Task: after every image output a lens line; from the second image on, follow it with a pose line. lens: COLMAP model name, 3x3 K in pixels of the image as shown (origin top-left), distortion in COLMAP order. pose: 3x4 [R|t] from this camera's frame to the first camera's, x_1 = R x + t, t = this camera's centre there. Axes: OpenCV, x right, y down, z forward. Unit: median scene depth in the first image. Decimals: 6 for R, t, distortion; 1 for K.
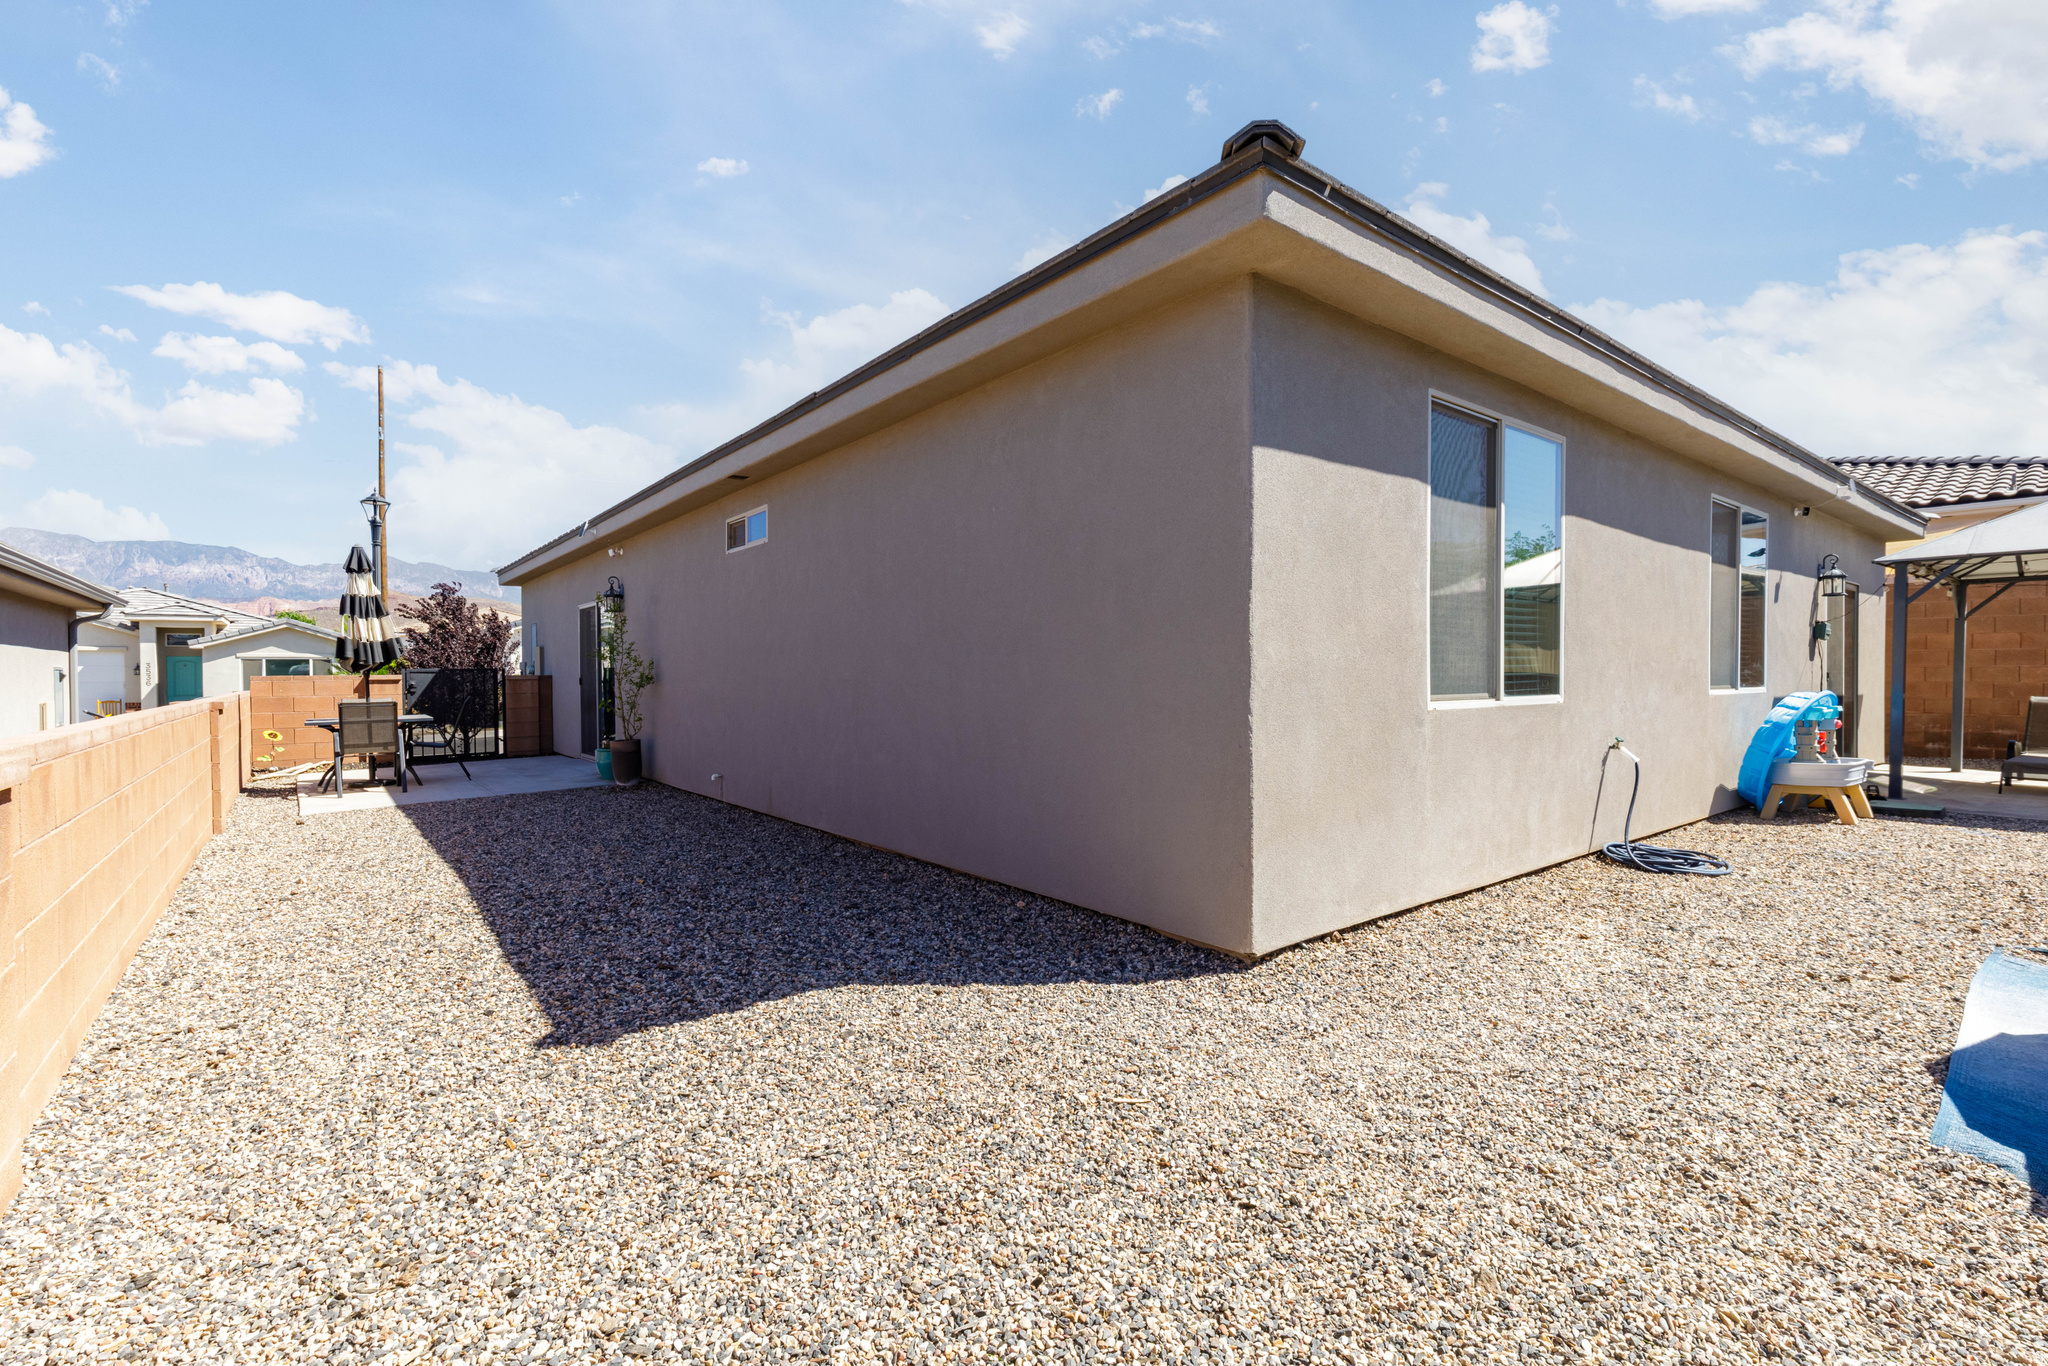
lens RADIAL K [[916.0, 0, 1028.9], [0, 916.0, 682.5], [0, 0, 1]] dist [0.002857, 0.001182]
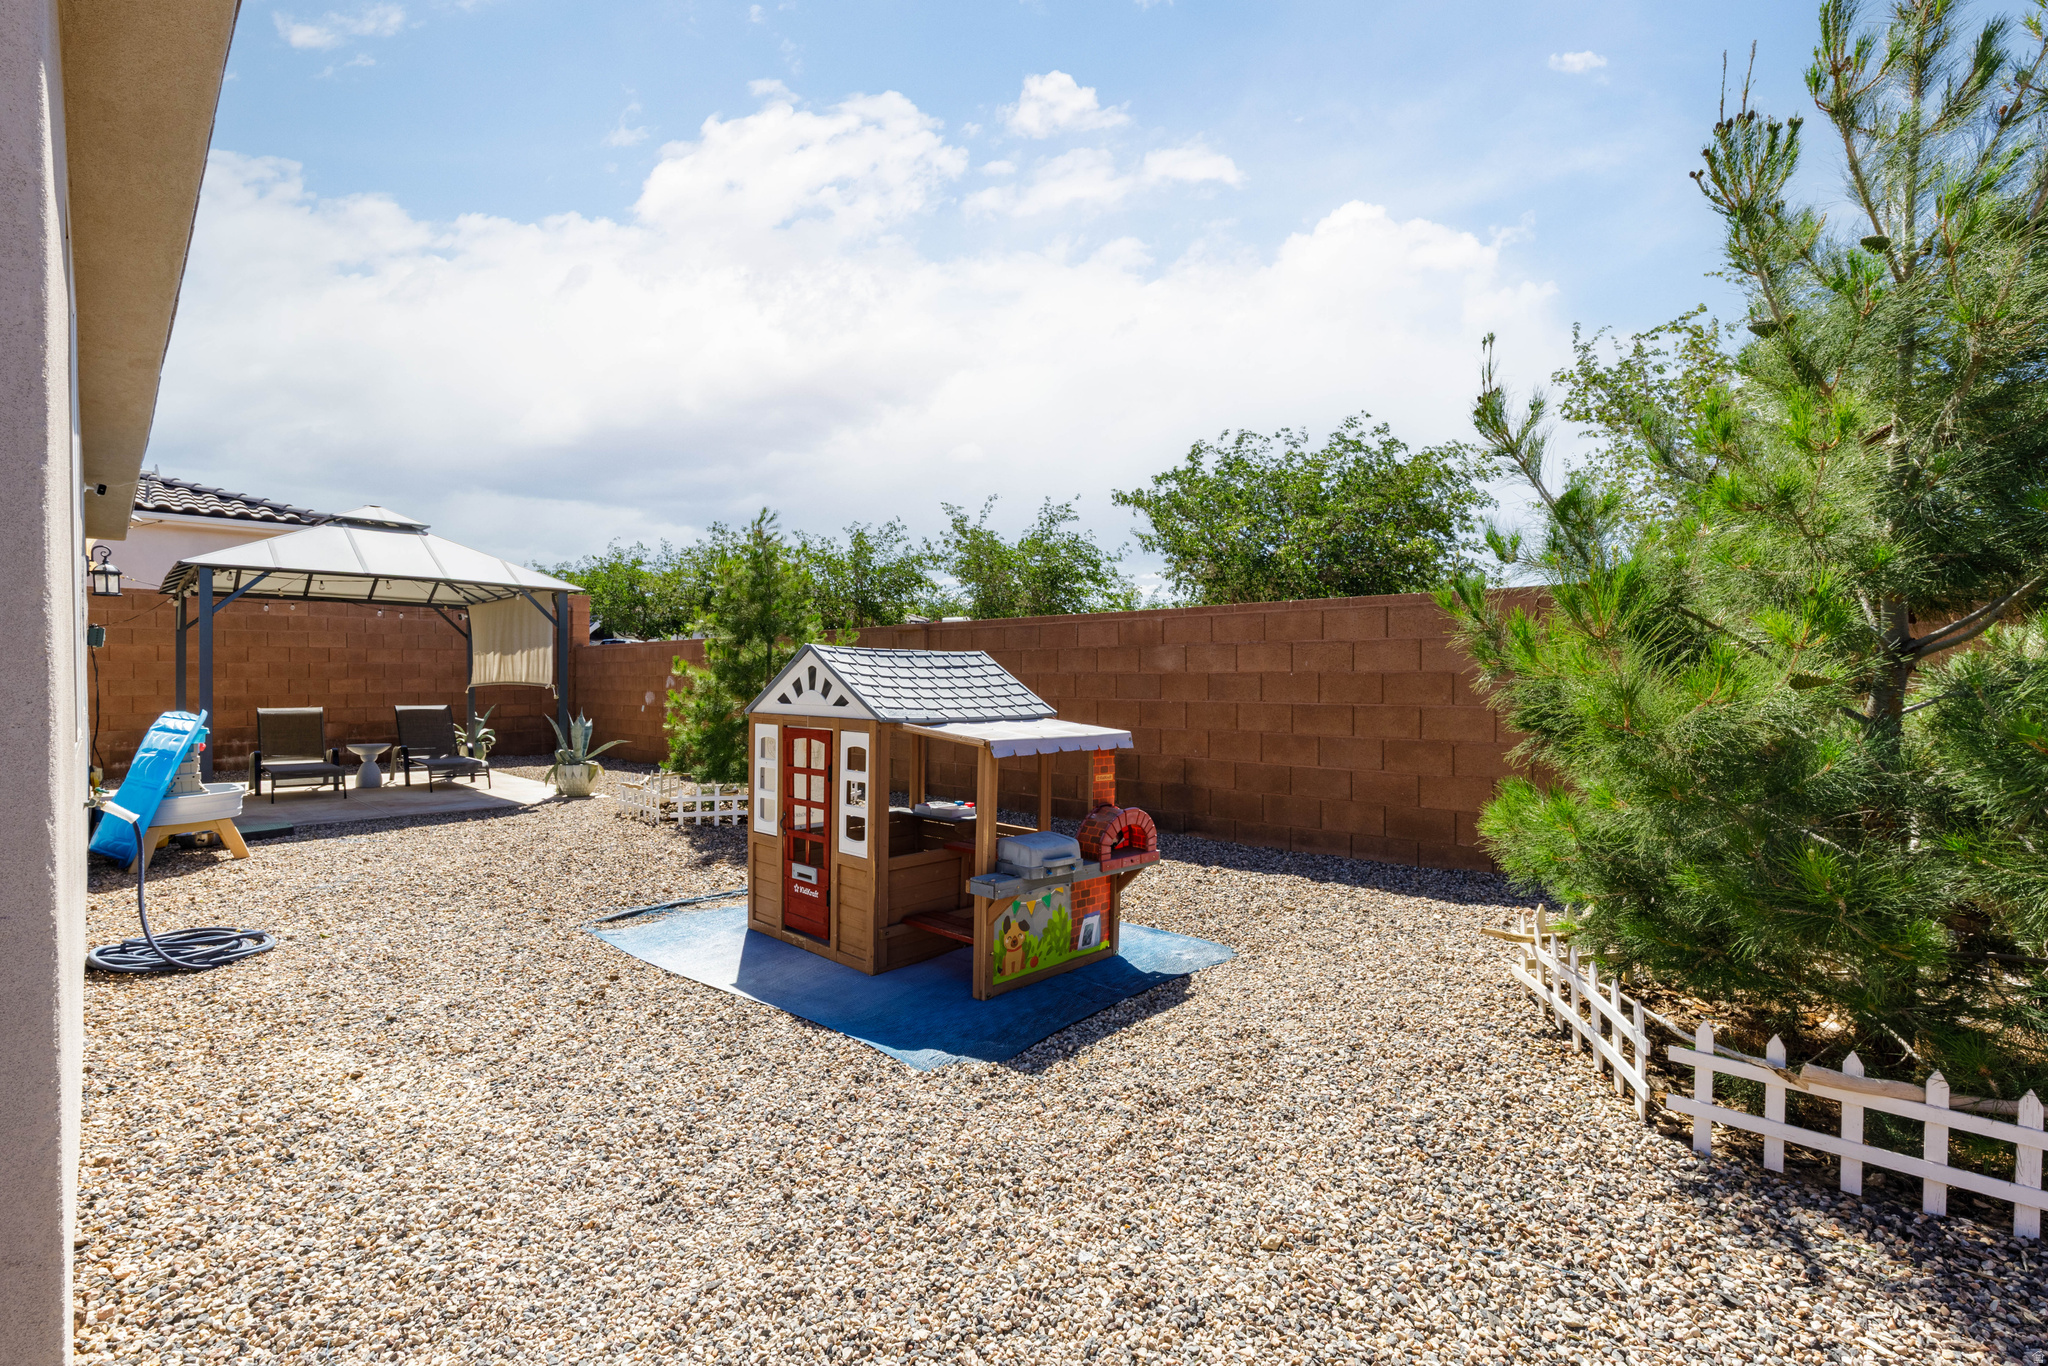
lens RADIAL K [[916.0, 0, 1026.9], [0, 916.0, 678.0], [0, 0, 1]] dist [0.002857, 0.001182]
pose [[-0.131436, 0.002017, 0.991323, -0.147231], [0.015349, 0.999882, 0.000001, -0.012998], [-0.991206, 0.015216, -0.131451, 0.602654]]
